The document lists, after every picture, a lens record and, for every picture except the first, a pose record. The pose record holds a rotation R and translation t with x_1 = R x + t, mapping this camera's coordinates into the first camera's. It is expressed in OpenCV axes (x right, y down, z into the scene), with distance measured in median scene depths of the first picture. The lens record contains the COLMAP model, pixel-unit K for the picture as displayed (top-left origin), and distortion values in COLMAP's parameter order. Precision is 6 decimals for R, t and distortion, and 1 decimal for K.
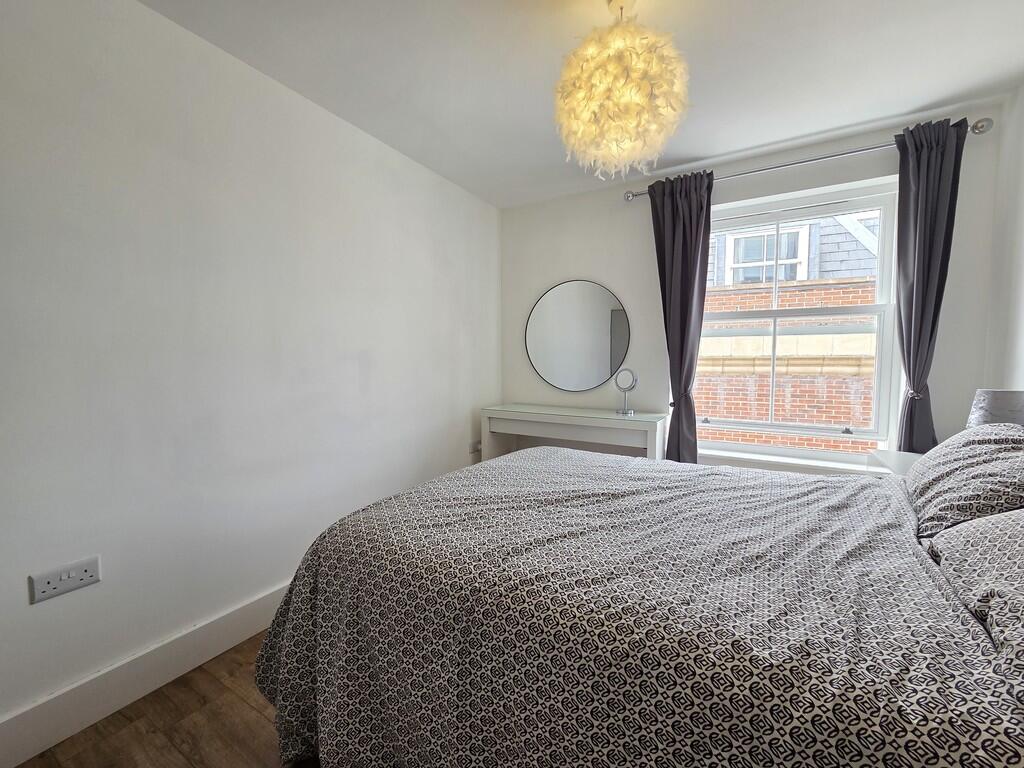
lens RADIAL K [[413.5, 0, 511.1], [0, 413.5, 384.5], [0, 0, 1]] dist [-0.000063, 0.000021]
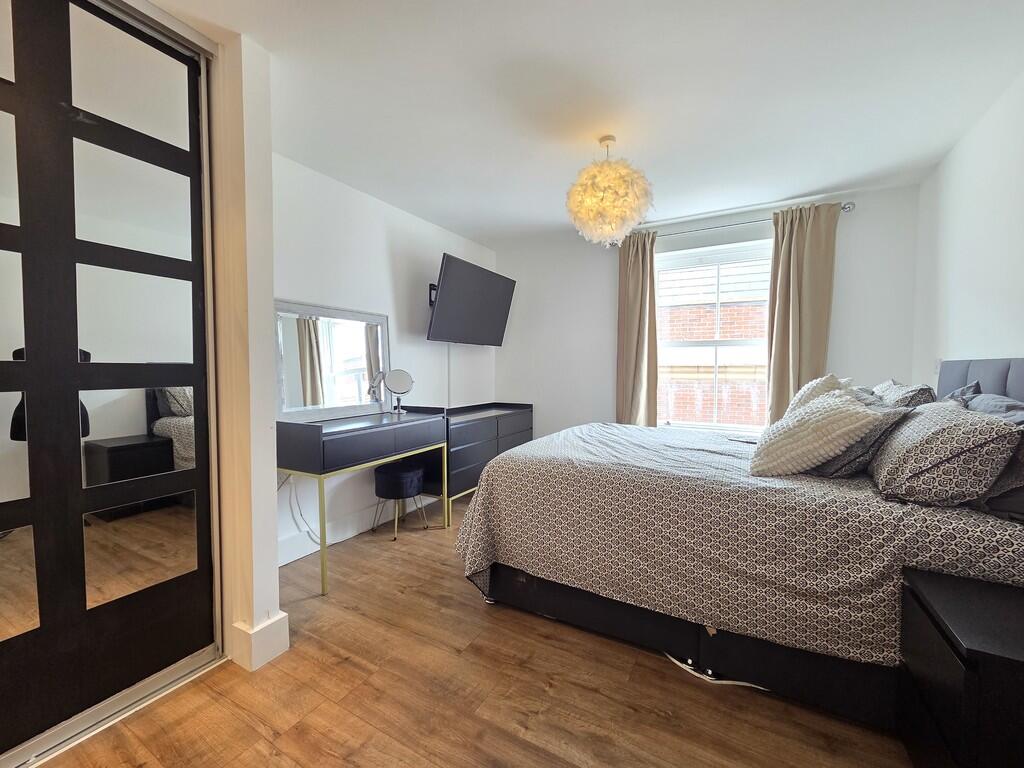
lens RADIAL K [[413.5, 0, 512.8], [0, 413.5, 384.5], [0, 0, 1]] dist [-0.000063, 0.000021]
pose [[0.994549, -0.005701, 0.104116, -0.105301], [0.007662, 0.999801, -0.018438, 0.010496], [-0.103990, 0.019135, 0.994394, -0.288112]]
